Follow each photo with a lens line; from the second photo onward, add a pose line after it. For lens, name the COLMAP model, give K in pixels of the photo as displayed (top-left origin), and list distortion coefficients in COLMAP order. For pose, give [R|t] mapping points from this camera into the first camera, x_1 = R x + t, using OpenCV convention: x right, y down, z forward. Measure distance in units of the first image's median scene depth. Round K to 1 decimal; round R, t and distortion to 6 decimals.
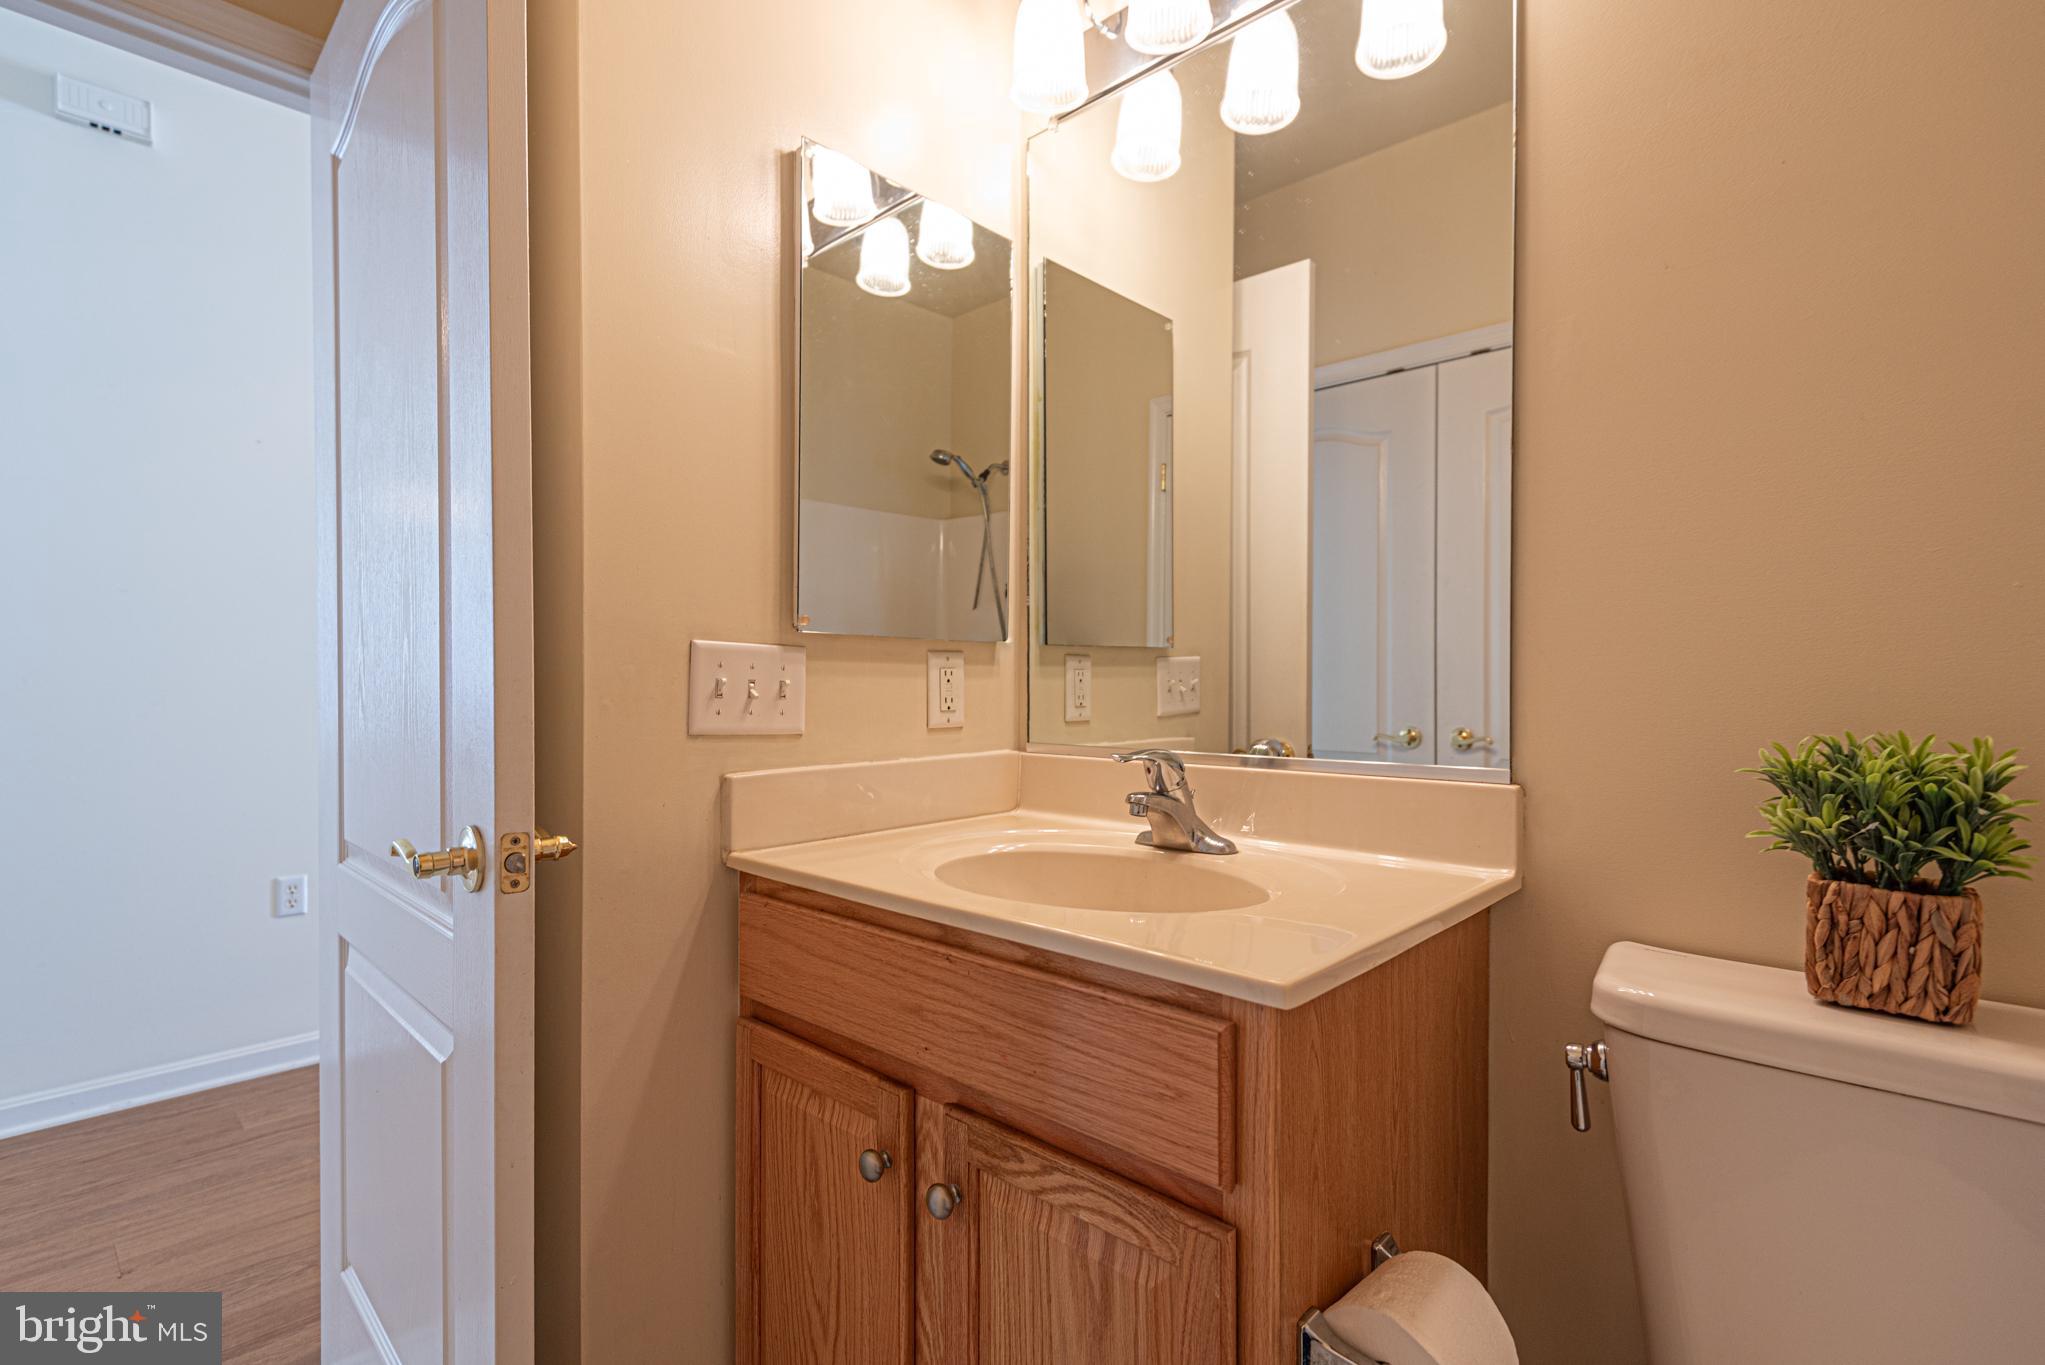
lens RADIAL K [[925.1, 0, 1019.5], [0, 925.1, 664.4], [0, 0, 1]] dist [0.030968, -0.021801]
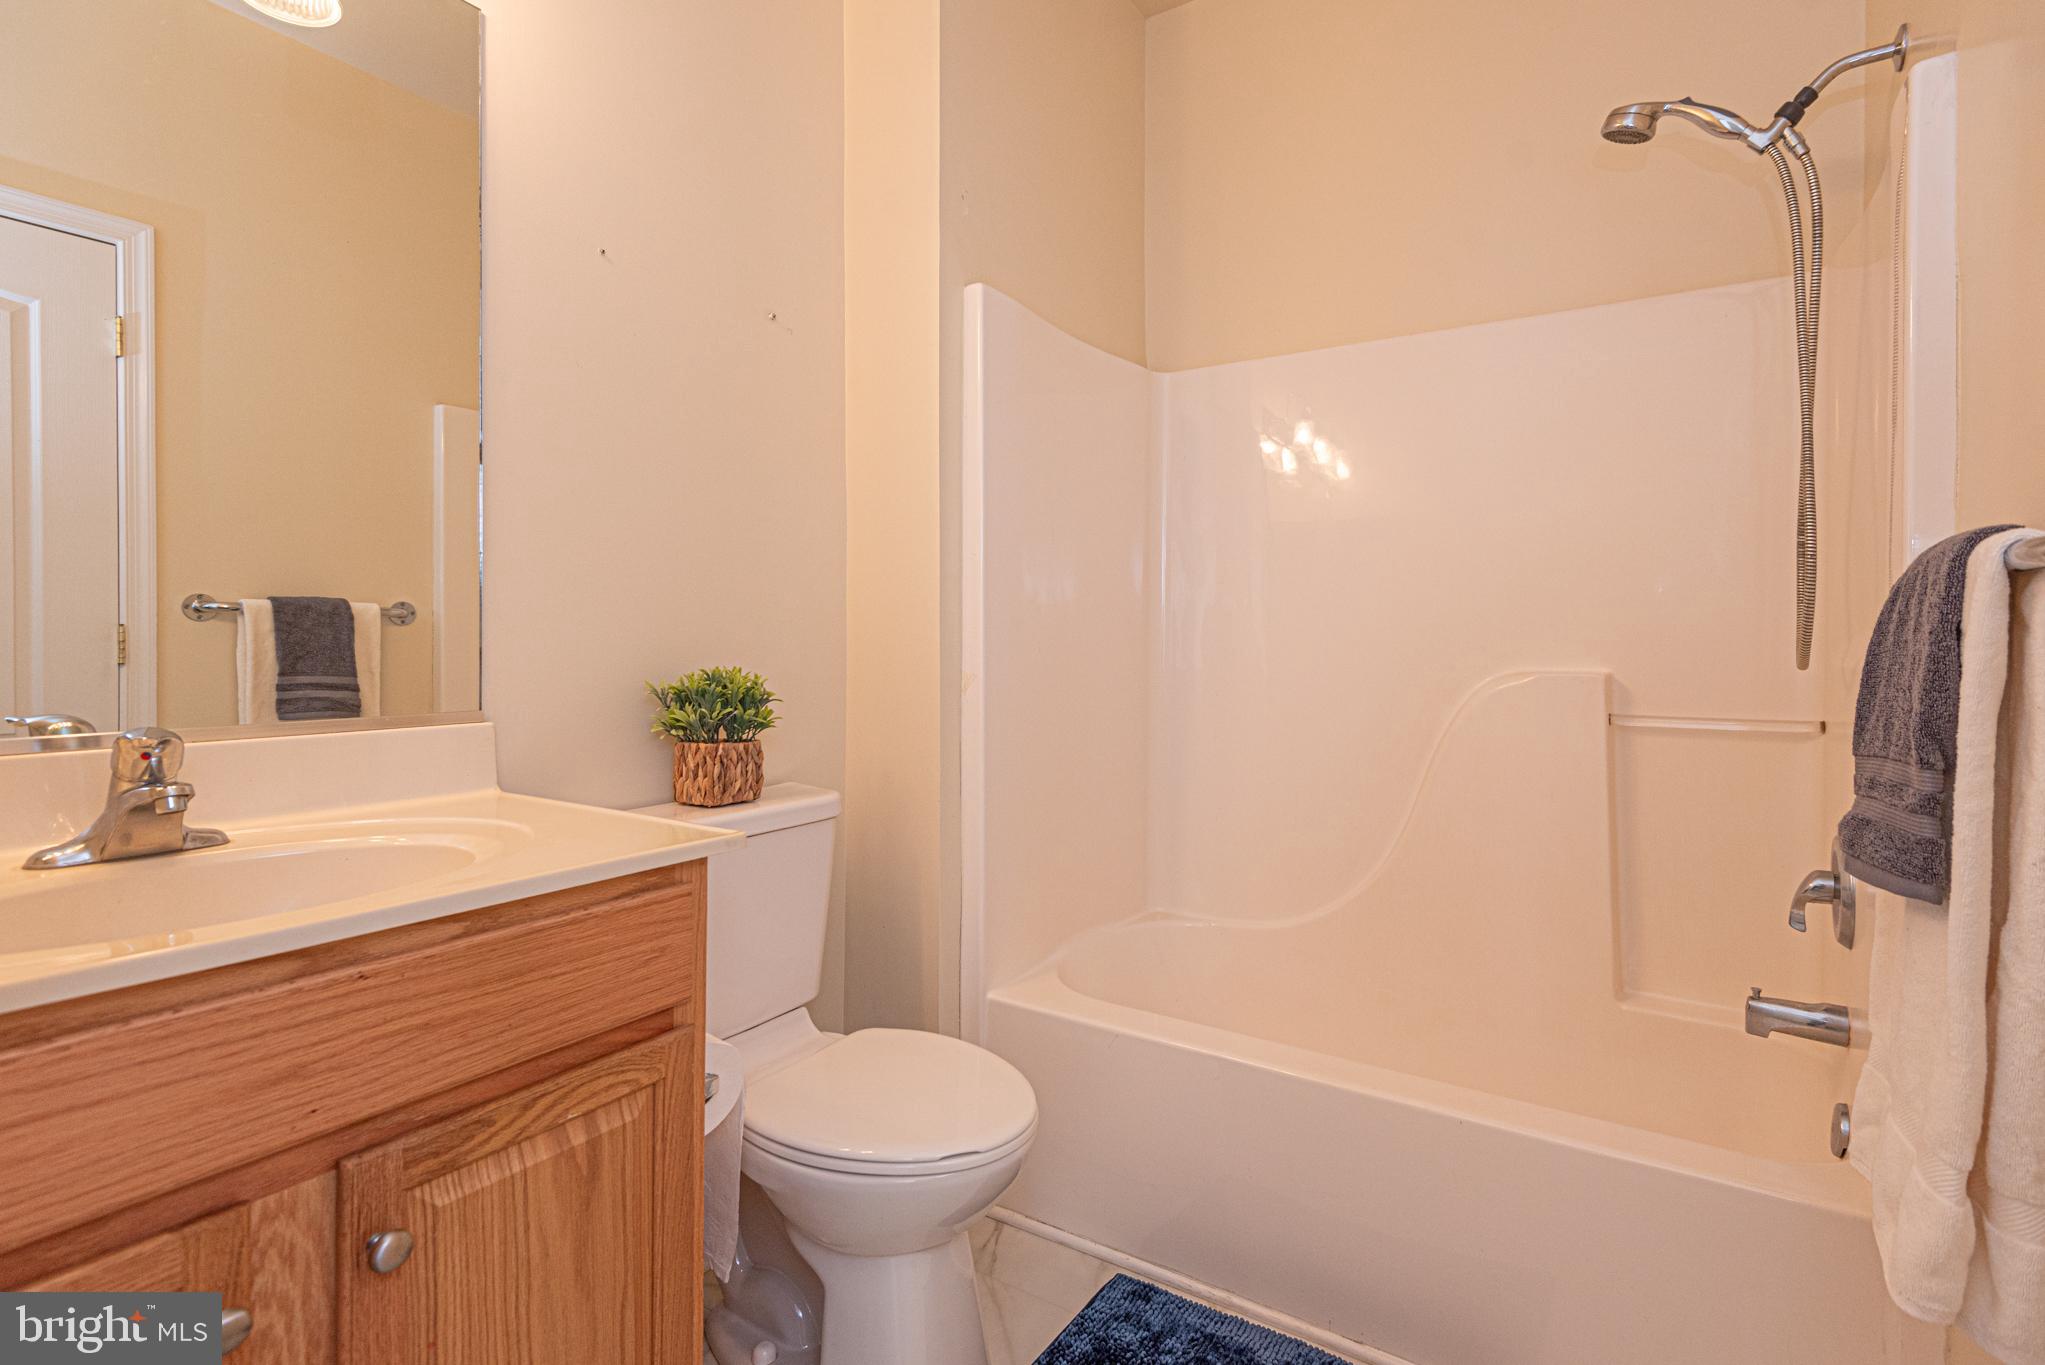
lens RADIAL K [[971.2, 0, 1099.1], [0, 971.2, 645.0], [0, 0, 1]] dist [0.034643, -0.027329]
pose [[-0.187904, -0.009144, 0.982145, -1.156586], [-0.022222, 0.999740, 0.005056, 0.007197], [-0.981936, -0.020875, -0.188058, 0.587495]]
